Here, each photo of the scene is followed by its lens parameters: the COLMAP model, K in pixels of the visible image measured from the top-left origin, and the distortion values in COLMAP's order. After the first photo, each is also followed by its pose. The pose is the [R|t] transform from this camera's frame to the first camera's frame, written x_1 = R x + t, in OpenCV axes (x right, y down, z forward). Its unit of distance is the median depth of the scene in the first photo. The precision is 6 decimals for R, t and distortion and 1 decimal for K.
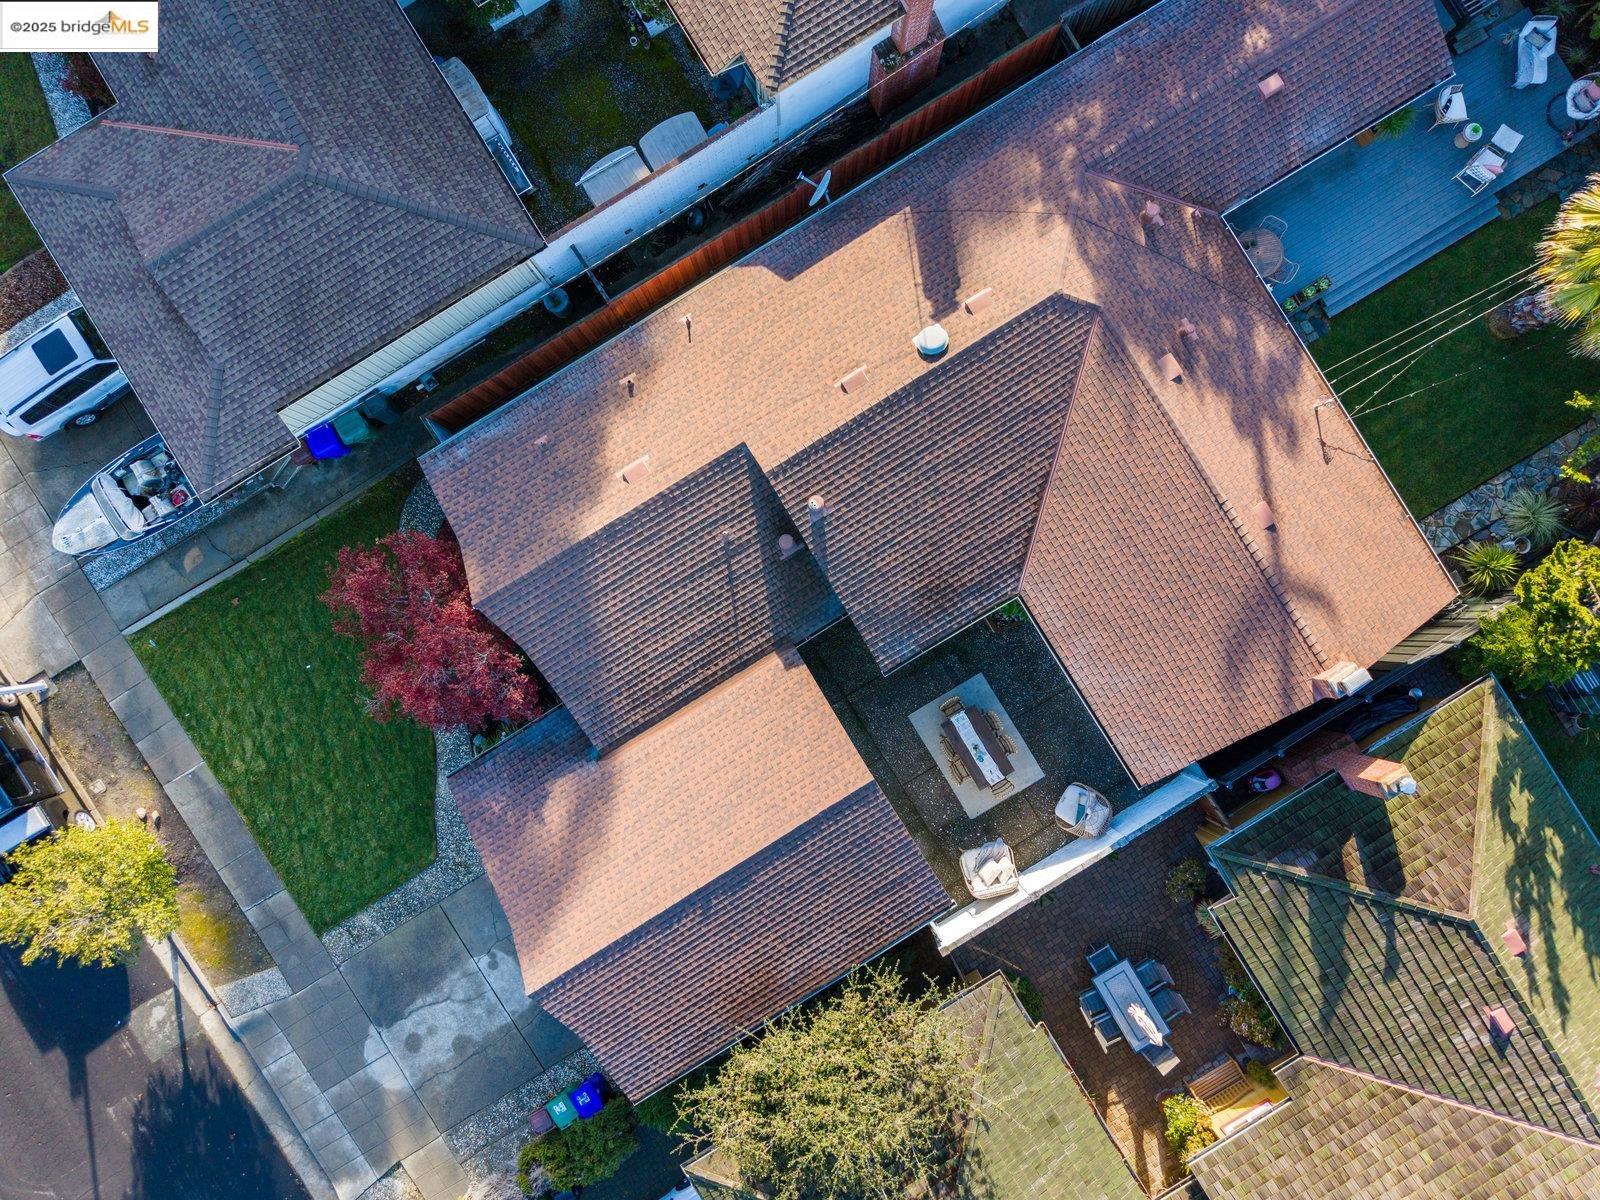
lens RADIAL K [[1074.6, 0, 800.0], [0, 1074.6, 600.0], [0, 0, 1]] dist [0.009539, -0.004259]
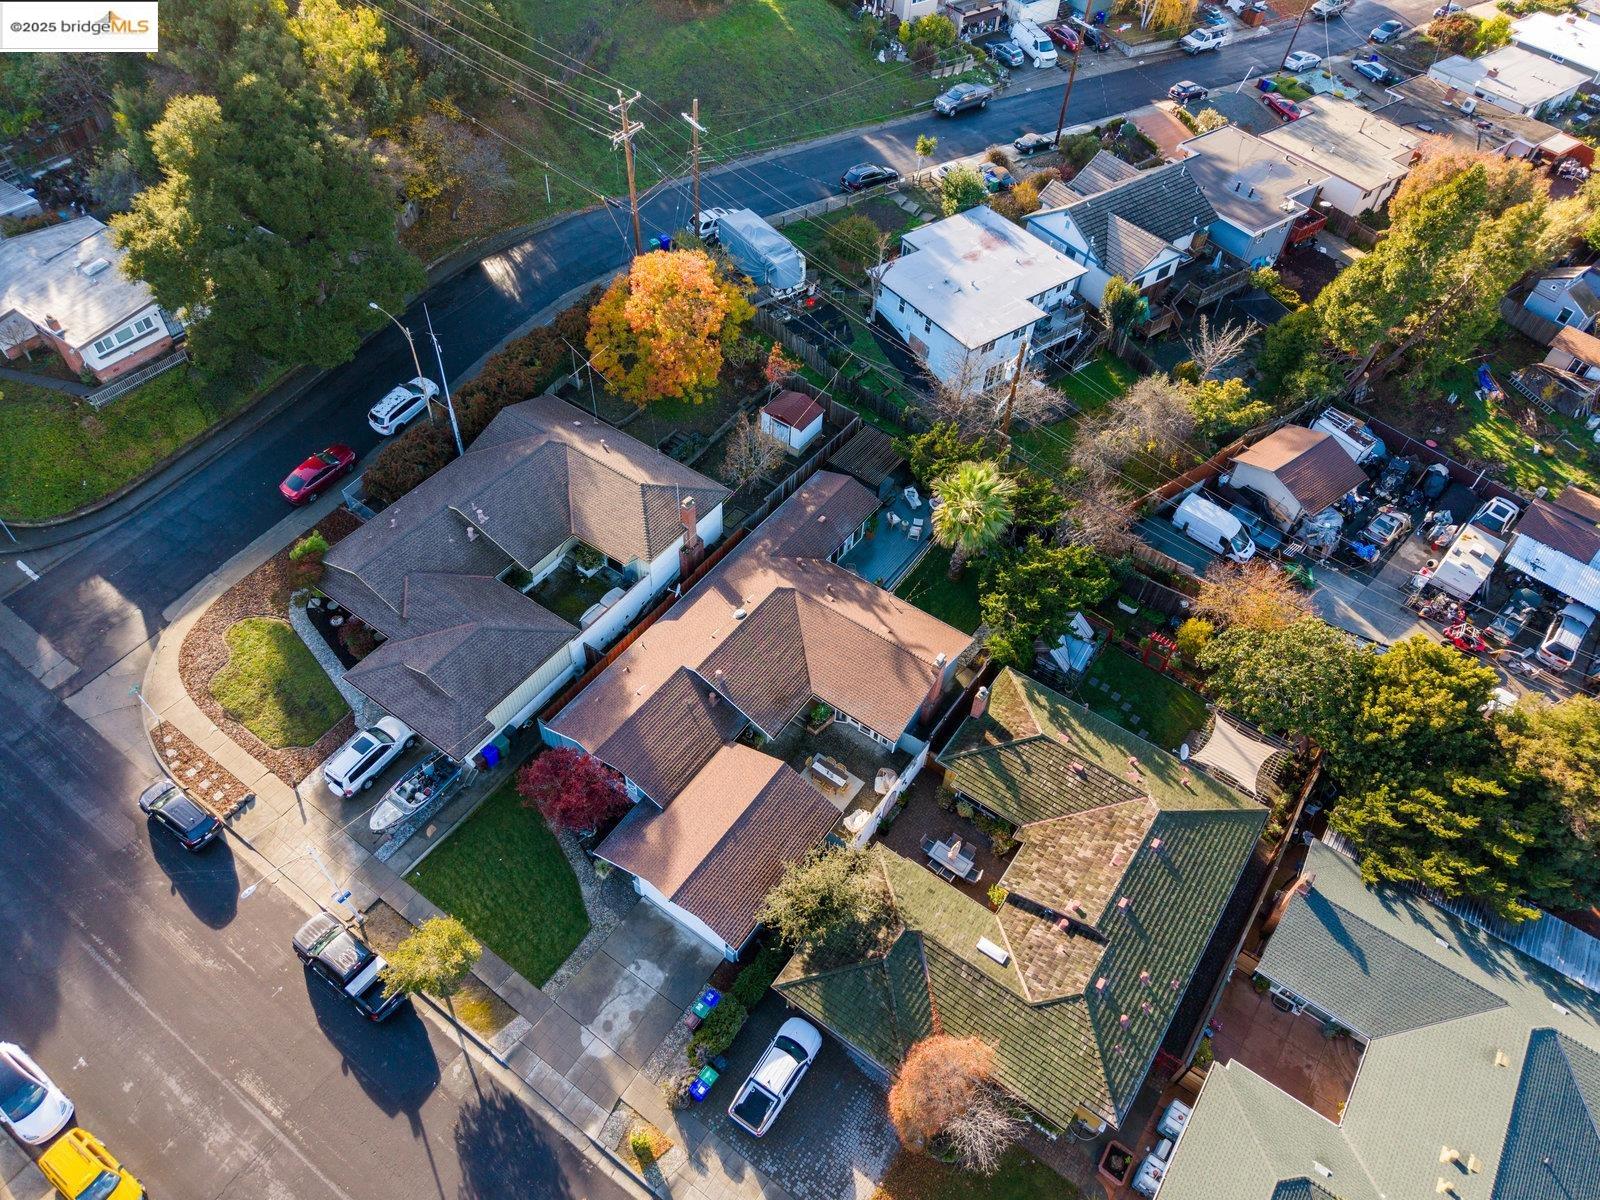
lens RADIAL K [[1074.6, 0, 800.0], [0, 1074.6, 600.0], [0, 0, 1]] dist [0.009539, -0.004259]
pose [[0.918880, -0.266811, 0.290639, -0.416726], [0.390949, 0.714876, -0.579751, 1.111679], [-0.053087, 0.646346, 0.761195, -0.847542]]
